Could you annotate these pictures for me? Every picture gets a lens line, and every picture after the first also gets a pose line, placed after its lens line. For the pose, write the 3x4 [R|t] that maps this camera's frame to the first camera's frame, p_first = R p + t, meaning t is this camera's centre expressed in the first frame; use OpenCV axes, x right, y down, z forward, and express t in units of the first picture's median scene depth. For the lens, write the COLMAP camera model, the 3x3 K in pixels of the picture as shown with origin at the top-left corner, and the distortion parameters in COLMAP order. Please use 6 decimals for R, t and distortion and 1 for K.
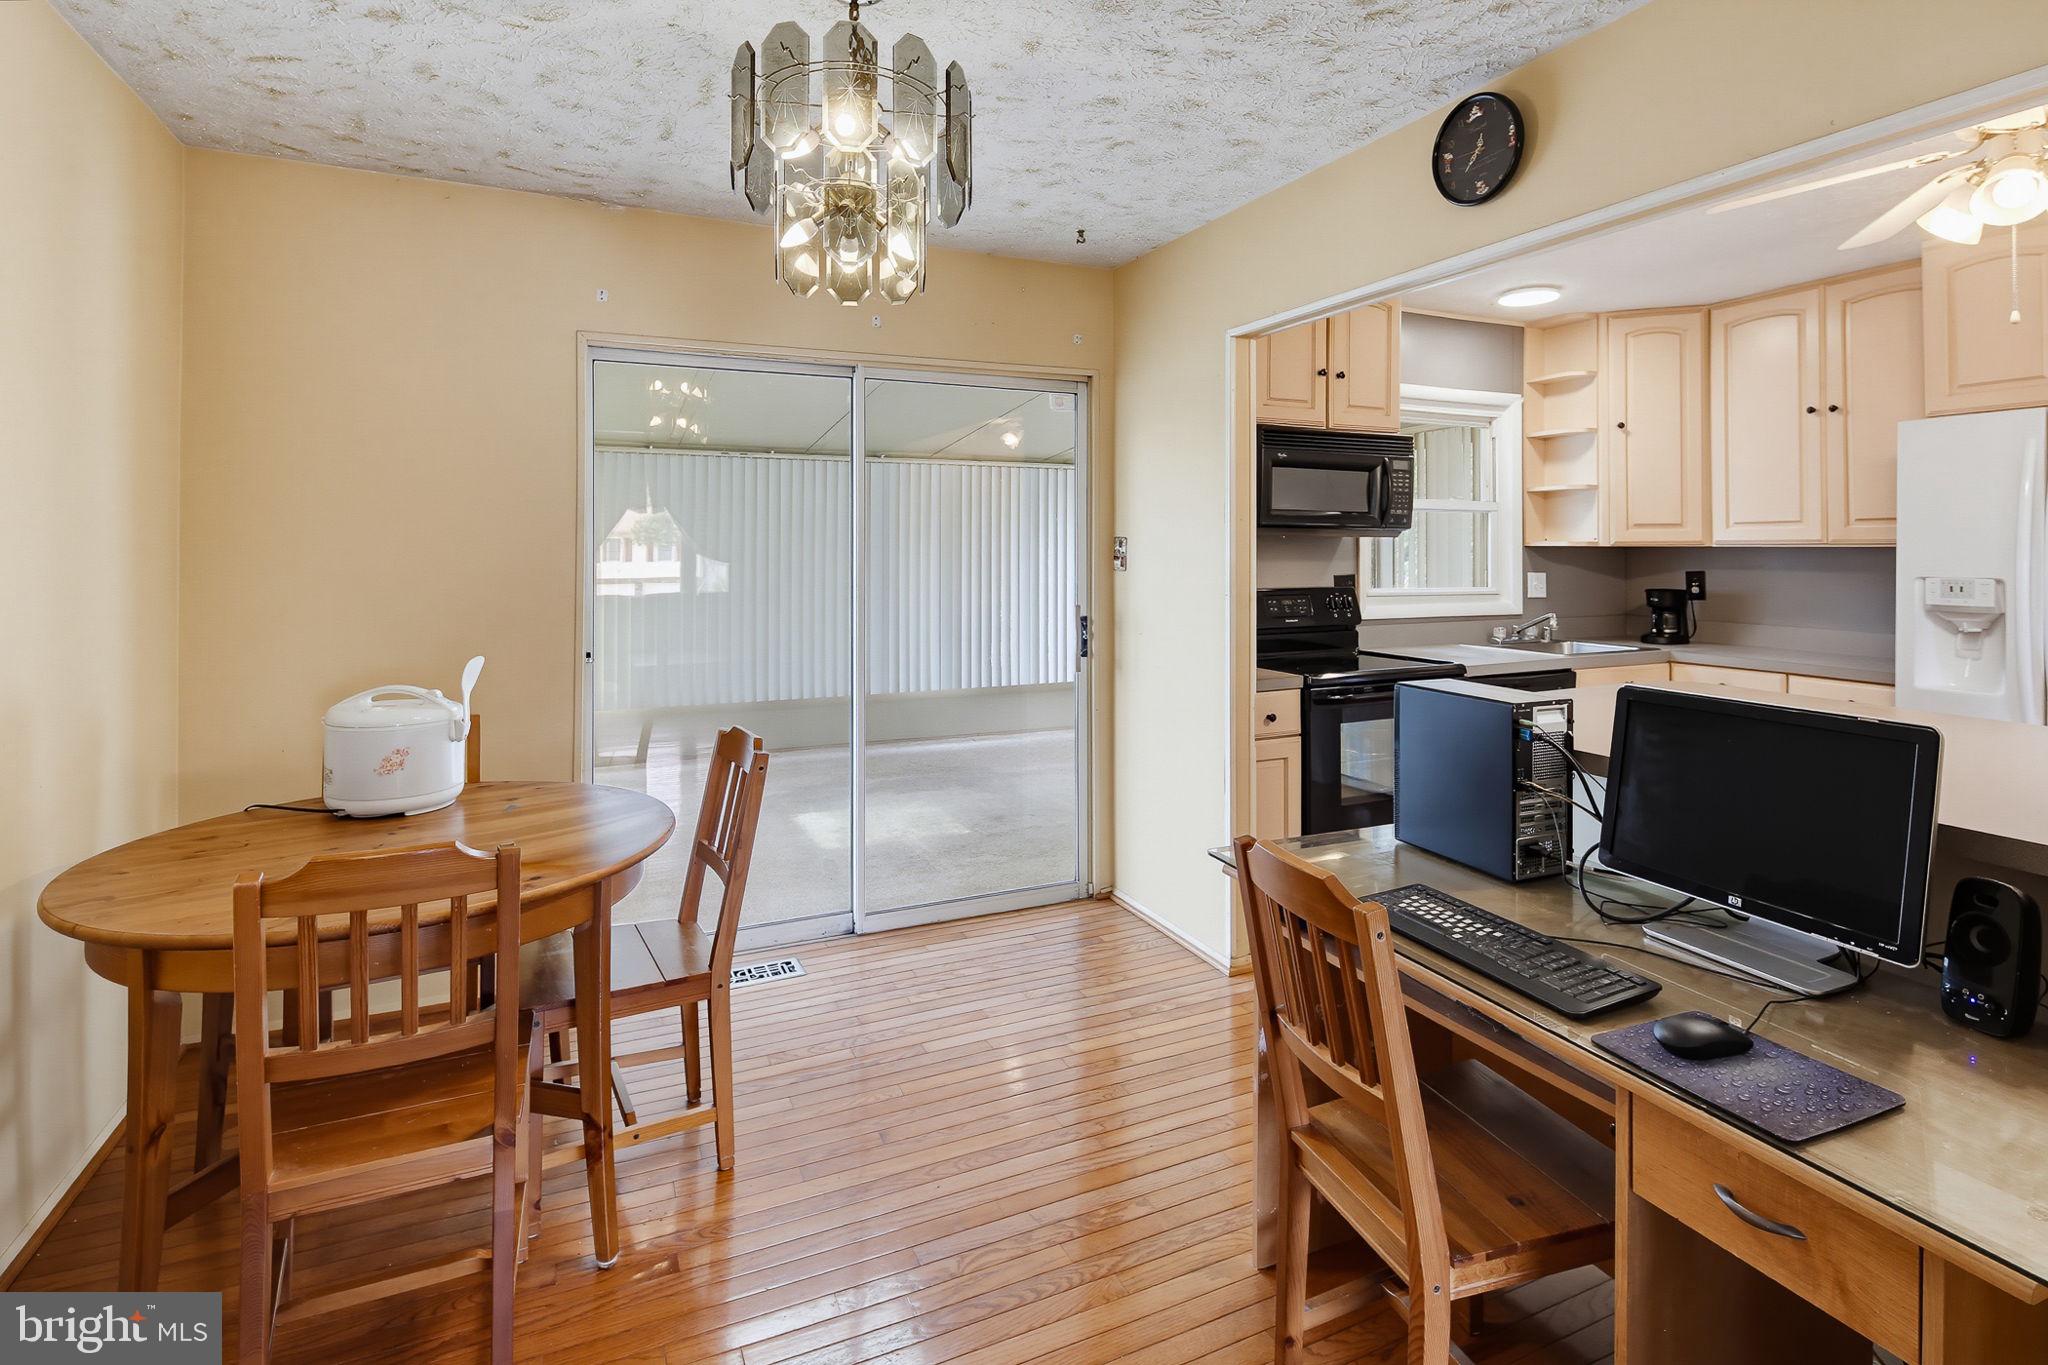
lens RADIAL K [[1011.7, 0, 1042.0], [0, 1011.7, 547.5], [0, 0, 1]] dist [0.005676, -0.003685]
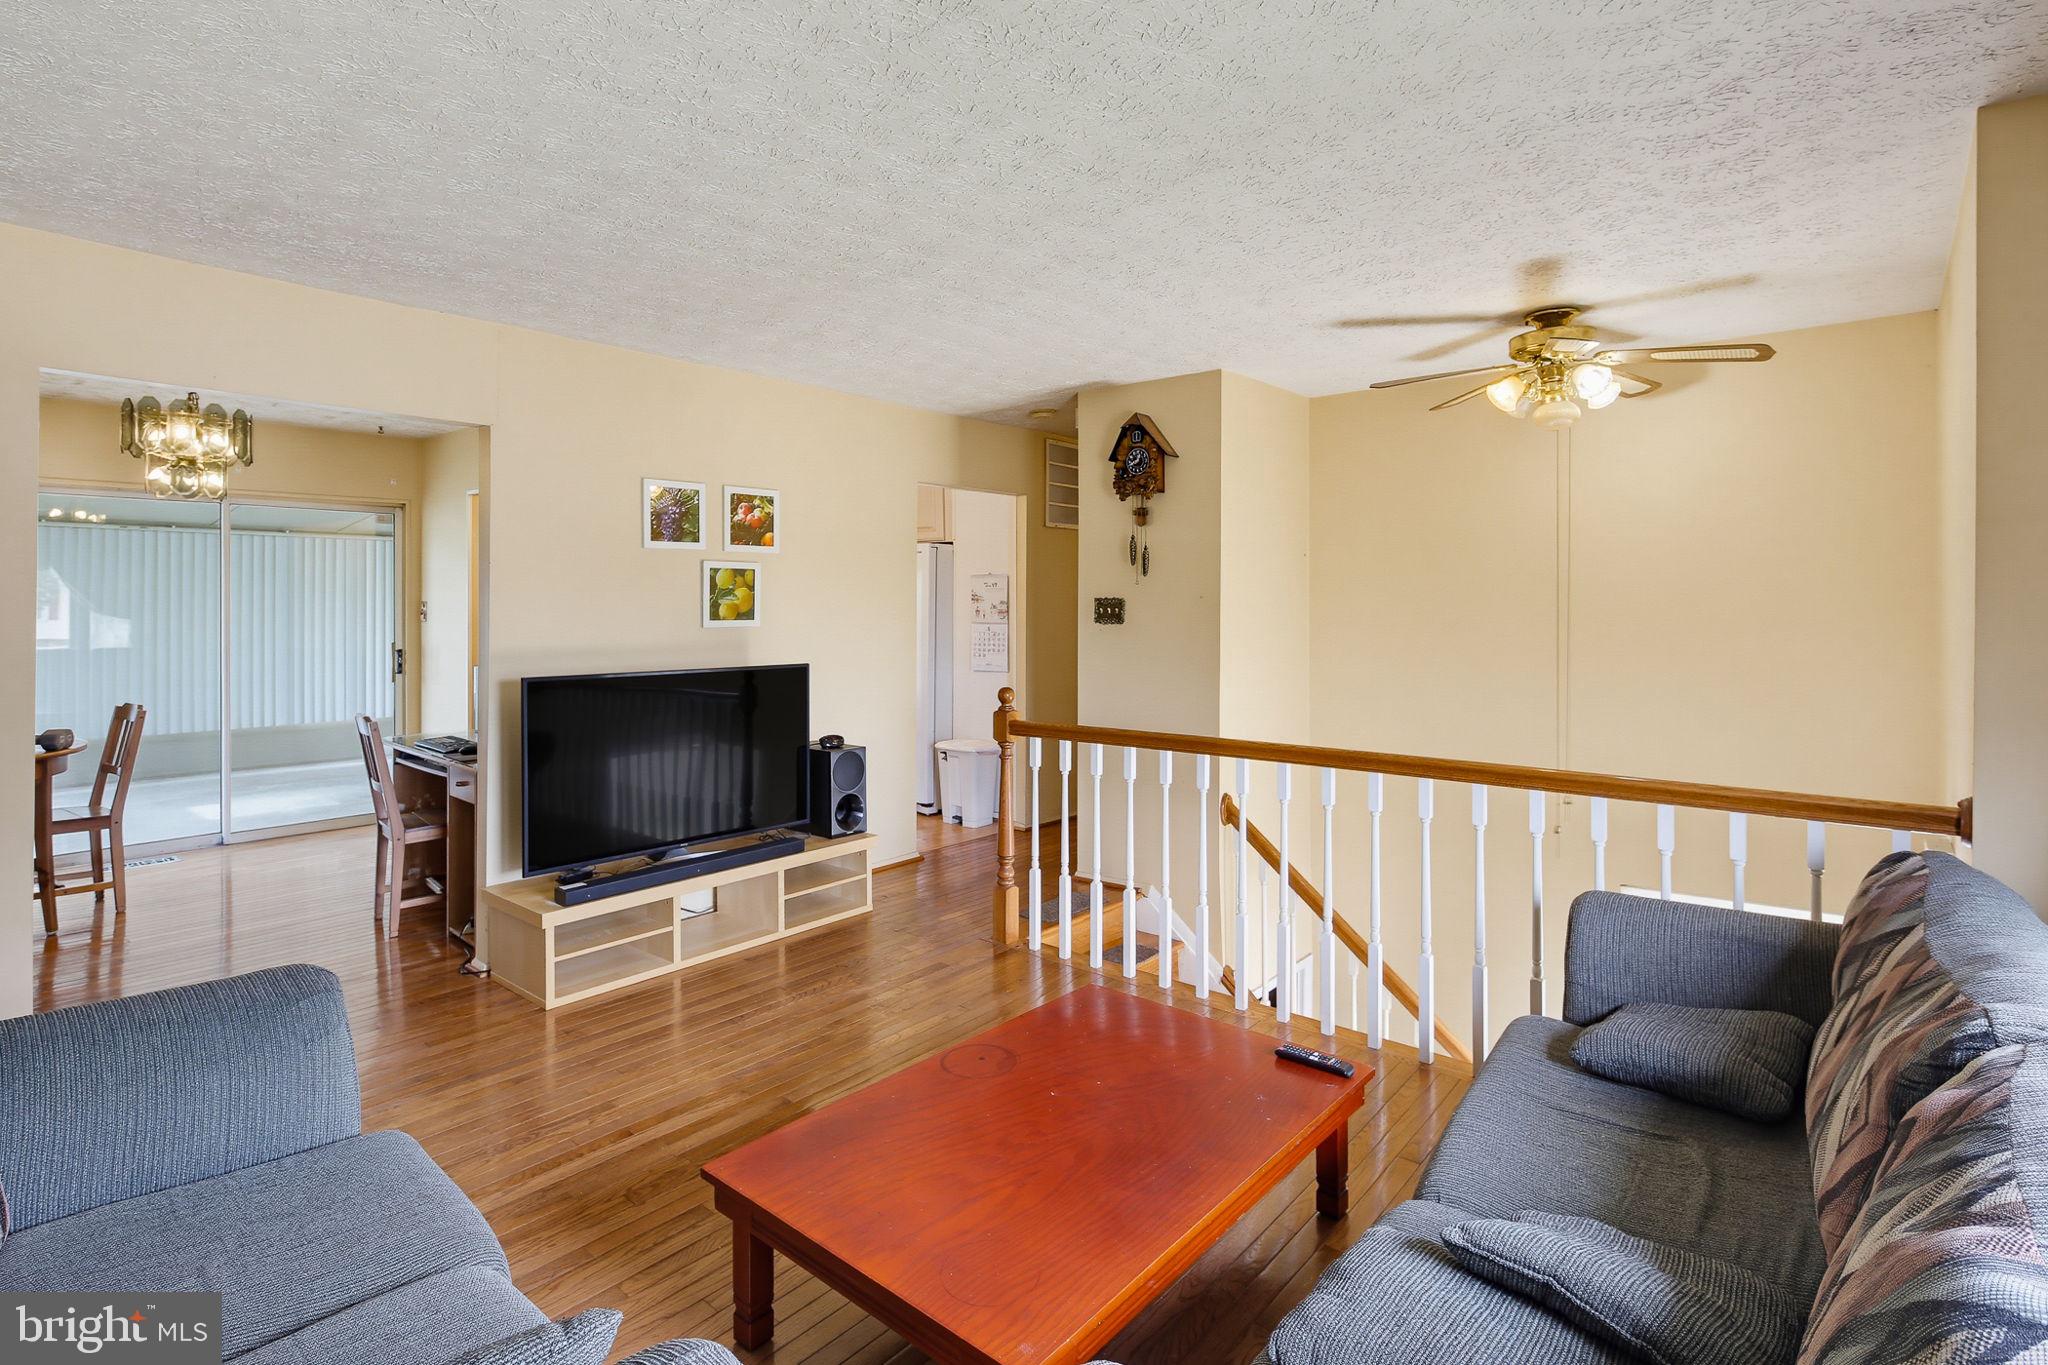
lens RADIAL K [[1011.7, 0, 1025.8], [0, 1011.7, 607.4], [0, 0, 1]] dist [0.005676, -0.003685]
pose [[0.913133, -0.000217, 0.407662, 0.329847], [-0.001454, 0.999992, 0.003789, -0.009005], [-0.407660, -0.004052, 0.913125, -1.017211]]
